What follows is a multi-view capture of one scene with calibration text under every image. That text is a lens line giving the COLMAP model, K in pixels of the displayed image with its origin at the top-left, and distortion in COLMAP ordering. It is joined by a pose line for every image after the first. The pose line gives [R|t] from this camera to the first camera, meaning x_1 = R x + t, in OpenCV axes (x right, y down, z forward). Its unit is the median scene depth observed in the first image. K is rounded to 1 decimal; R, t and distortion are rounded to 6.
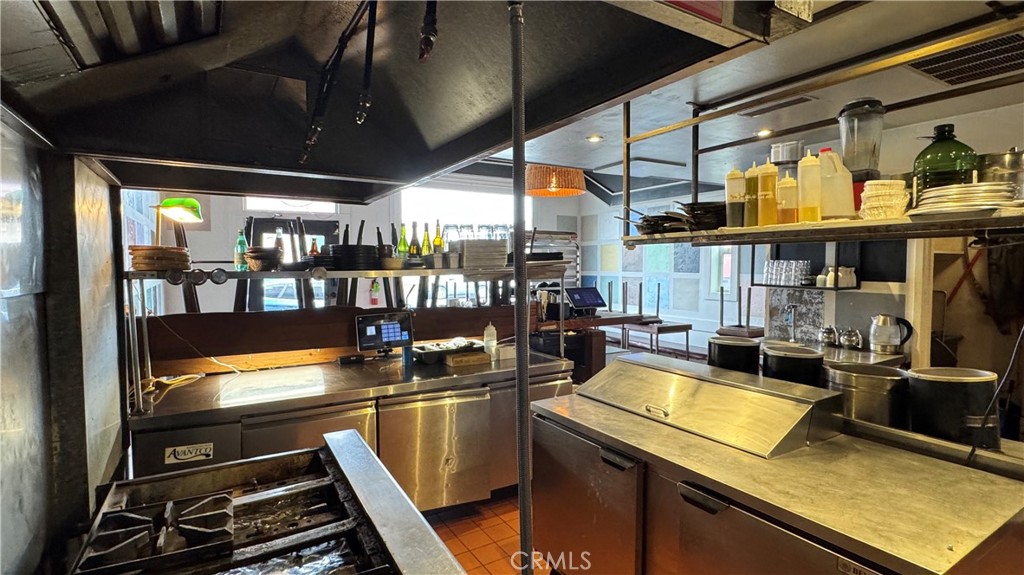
lens RADIAL K [[505.0, 0, 512.0], [0, 505.0, 287.5], [0, 0, 1]] dist [-0.001876, -0.000506]
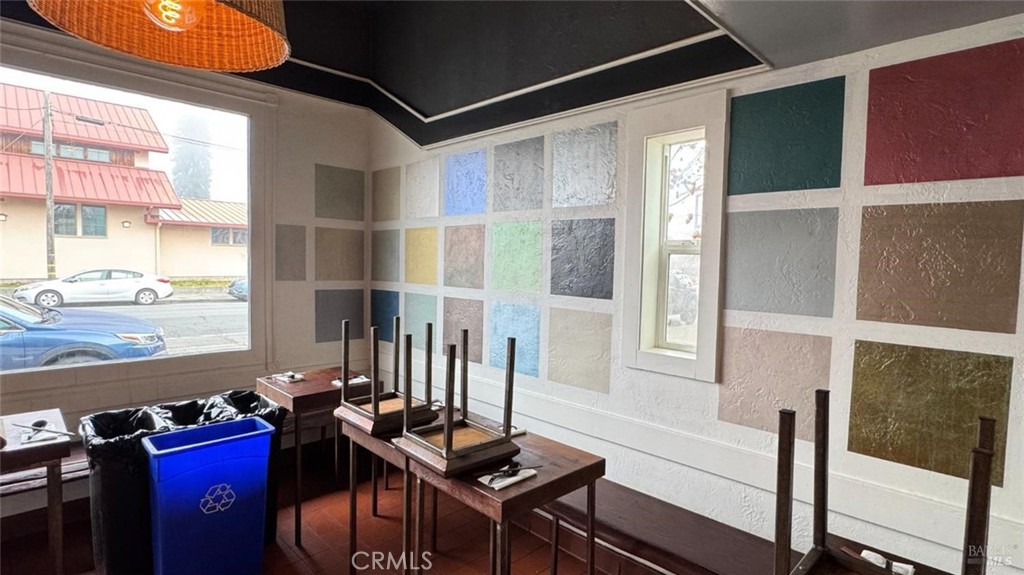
lens RADIAL K [[505.0, 0, 512.0], [0, 505.0, 287.5], [0, 0, 1]] dist [-0.001876, -0.000506]
pose [[0.968319, 0.011375, 0.249457, 0.382627], [-0.013239, 0.999896, 0.005796, -0.079064], [-0.249365, -0.008915, 0.968368, 1.248517]]
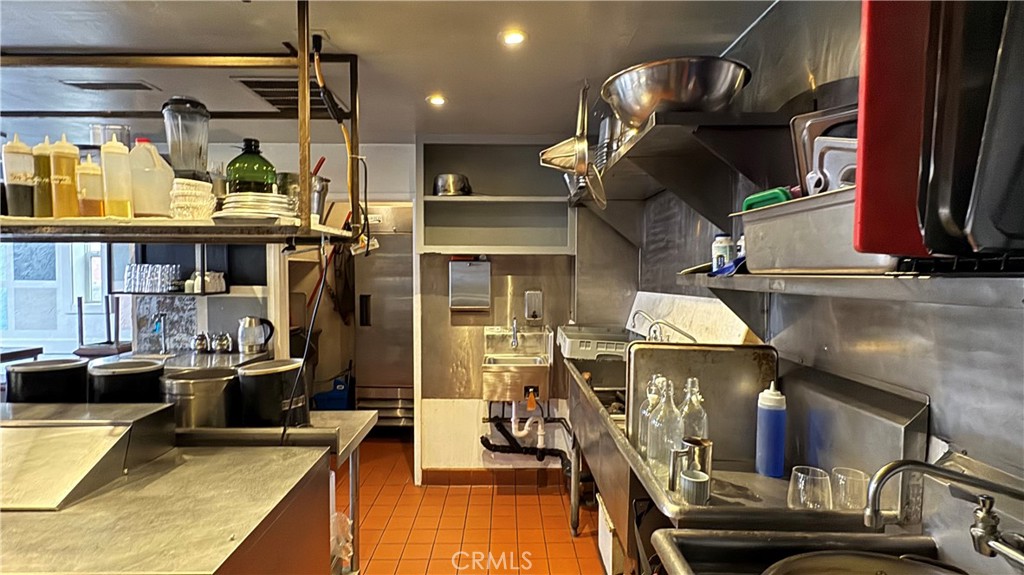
lens RADIAL K [[505.0, 0, 512.0], [0, 505.0, 287.5], [0, 0, 1]] dist [-0.001876, -0.000506]
pose [[0.501664, -0.024547, 0.864714, 0.097868], [0.036991, 0.999292, 0.006907, 0.005657], [-0.864271, 0.028521, 0.502217, -0.012572]]
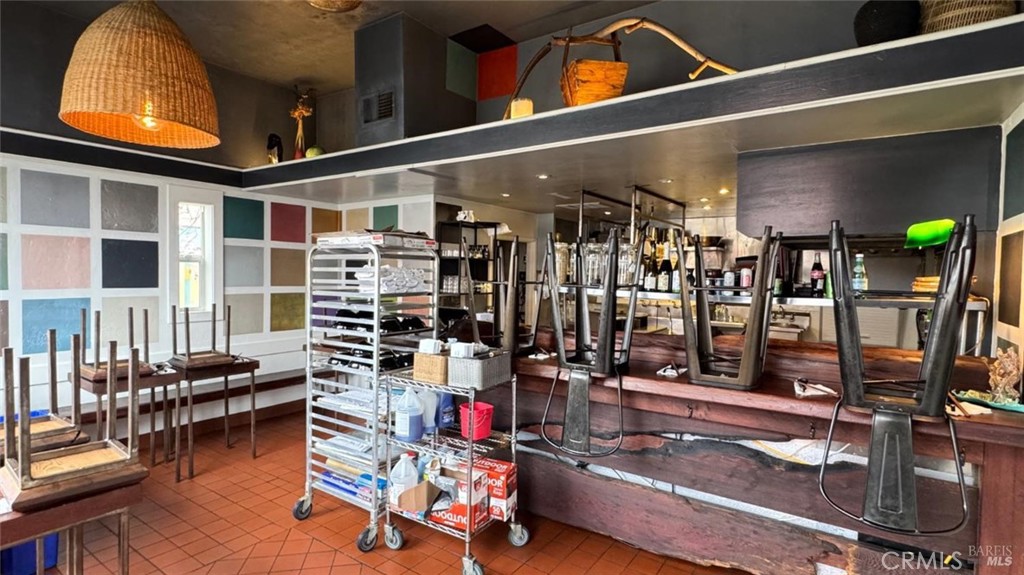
lens RADIAL K [[505.0, 0, 512.0], [0, 505.0, 287.5], [0, 0, 1]] dist [-0.001876, -0.000506]
pose [[-0.414230, -0.031019, 0.909643, -0.955495], [0.029039, 0.998460, 0.047271, -0.095562], [-0.909709, 0.045996, -0.412692, 1.671270]]
